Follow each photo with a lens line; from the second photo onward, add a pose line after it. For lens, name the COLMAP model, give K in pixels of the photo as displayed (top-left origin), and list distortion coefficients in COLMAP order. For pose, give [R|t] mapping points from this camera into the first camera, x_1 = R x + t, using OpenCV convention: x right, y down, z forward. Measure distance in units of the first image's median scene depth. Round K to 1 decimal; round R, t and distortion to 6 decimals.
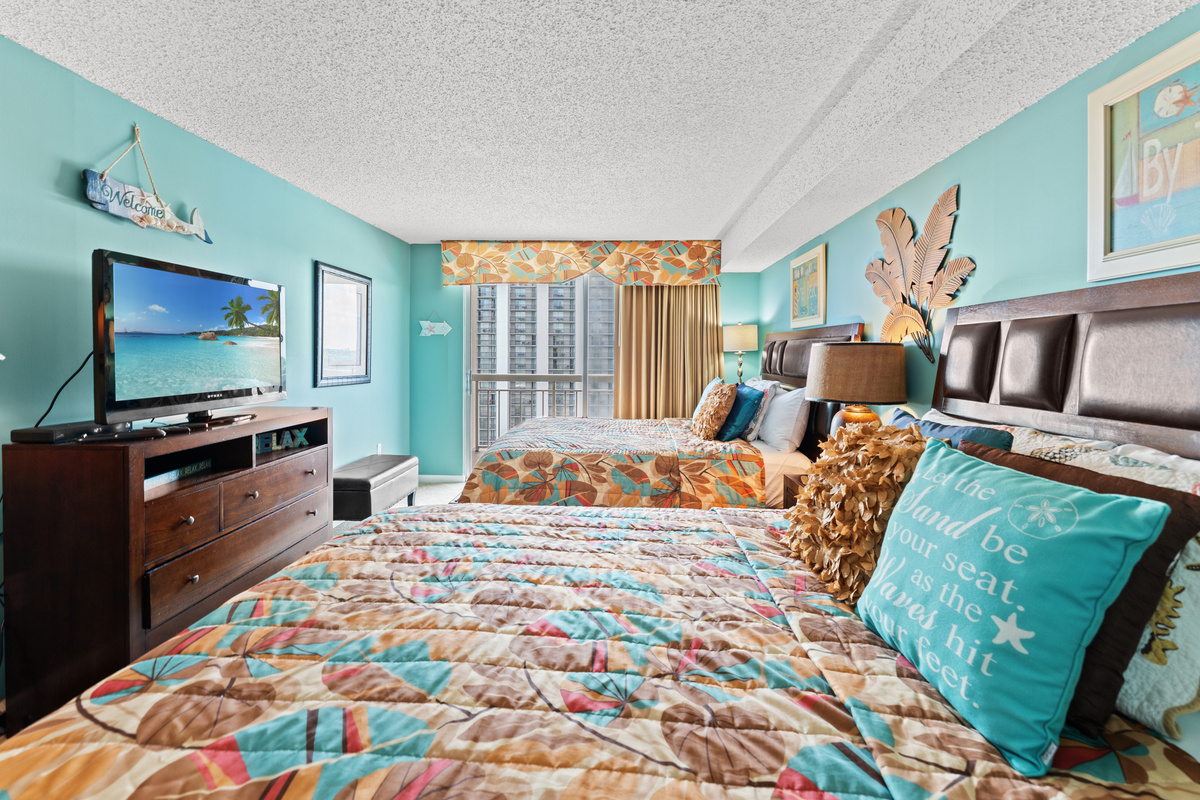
lens RADIAL K [[493.0, 0, 598.2], [0, 493.0, 361.1], [0, 0, 1]] dist [-0.001710, -0.000327]
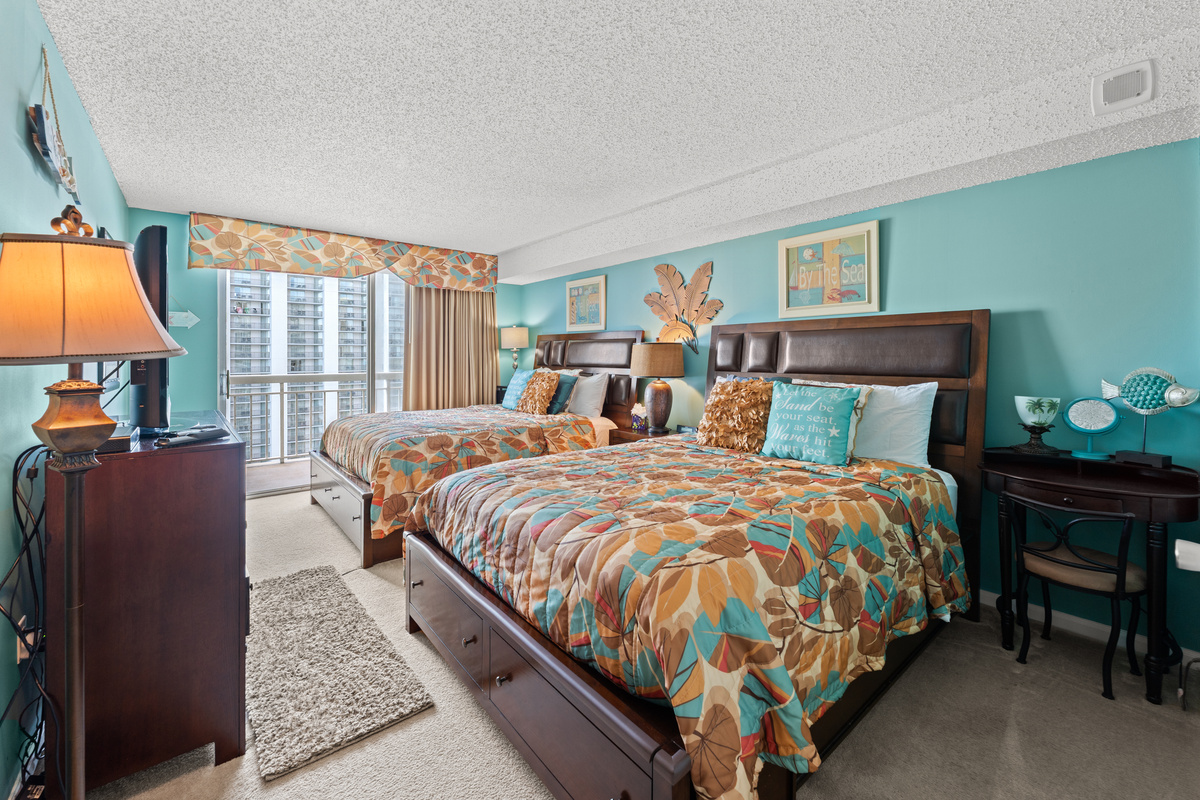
lens RADIAL K [[494.8, 0, 600.9], [0, 494.8, 356.2], [0, 0, 1]] dist [-0.001118, -0.000219]
pose [[0.741892, -0.007442, 0.670478, -0.542187], [0.012771, 0.999914, -0.003033, 0.008357], [-0.670398, 0.010812, 0.741923, -0.087855]]
